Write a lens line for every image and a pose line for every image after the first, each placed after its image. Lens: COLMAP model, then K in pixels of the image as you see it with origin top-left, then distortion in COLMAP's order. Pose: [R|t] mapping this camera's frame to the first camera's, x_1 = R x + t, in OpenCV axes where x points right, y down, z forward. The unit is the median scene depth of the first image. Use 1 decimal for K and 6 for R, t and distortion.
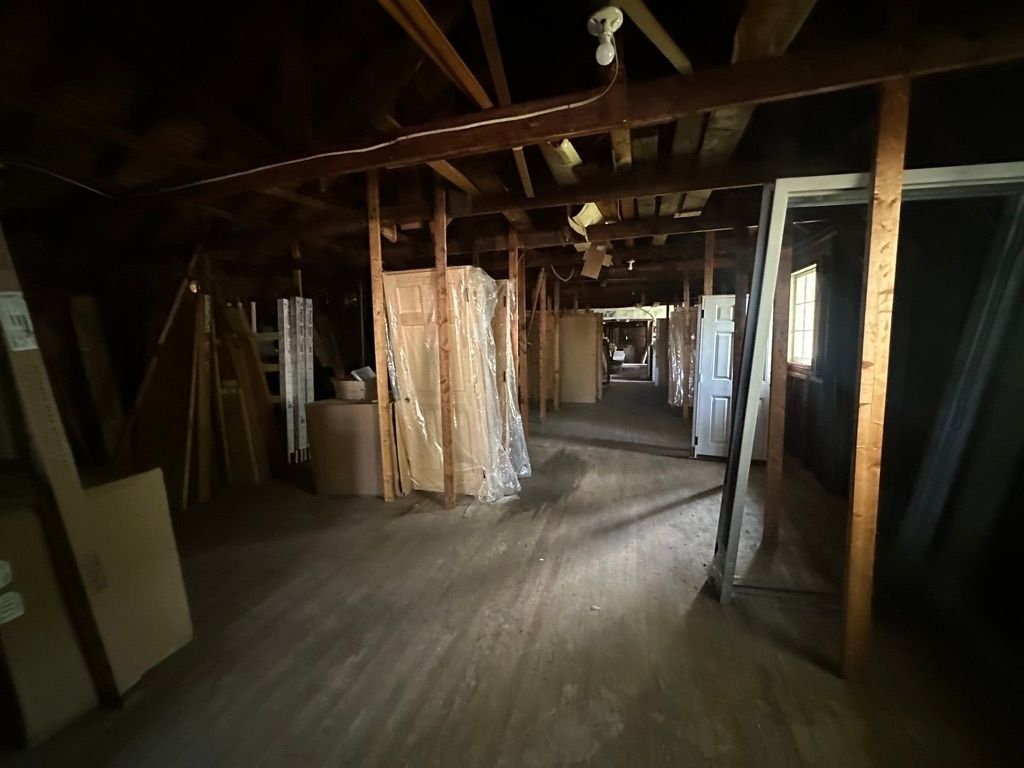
lens RADIAL K [[409.6, 0, 510.0], [0, 409.6, 383.0], [0, 0, 1]] dist [-0.013146, 0.002607]
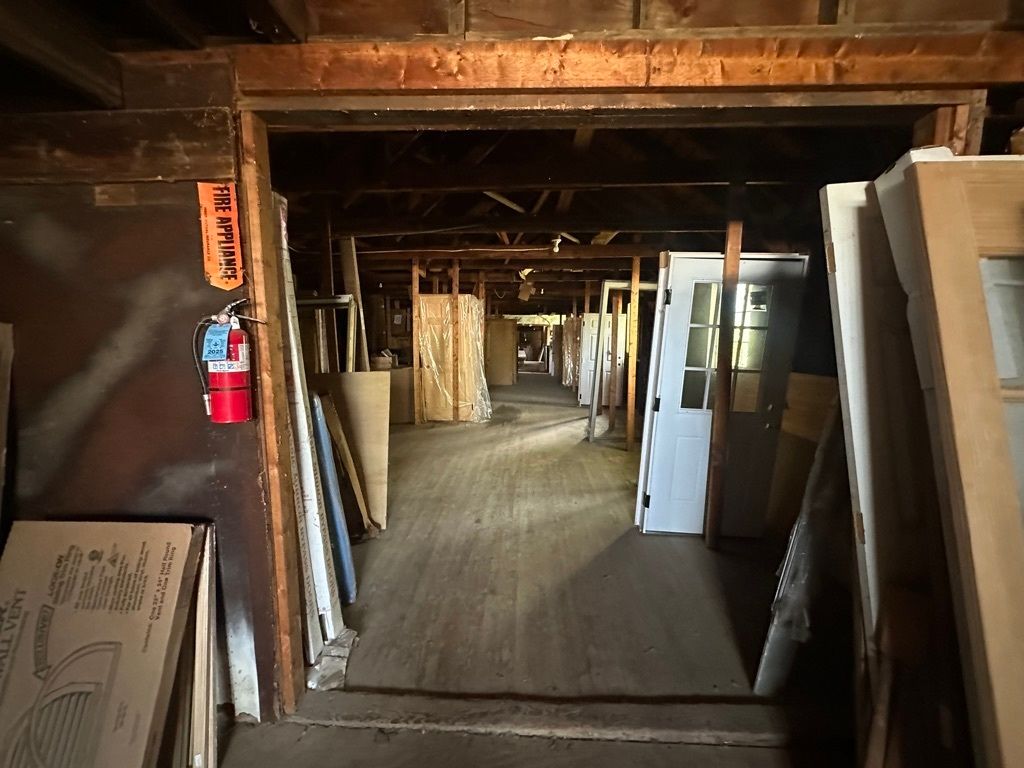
lens RADIAL K [[409.6, 0, 514.3], [0, 409.6, 389.9], [0, 0, 1]] dist [-0.013146, 0.002607]
pose [[0.964739, -0.006184, 0.263135, -0.313100], [0.003373, 0.999932, 0.011136, 0.107667], [-0.263186, -0.009856, 0.964695, -0.693736]]
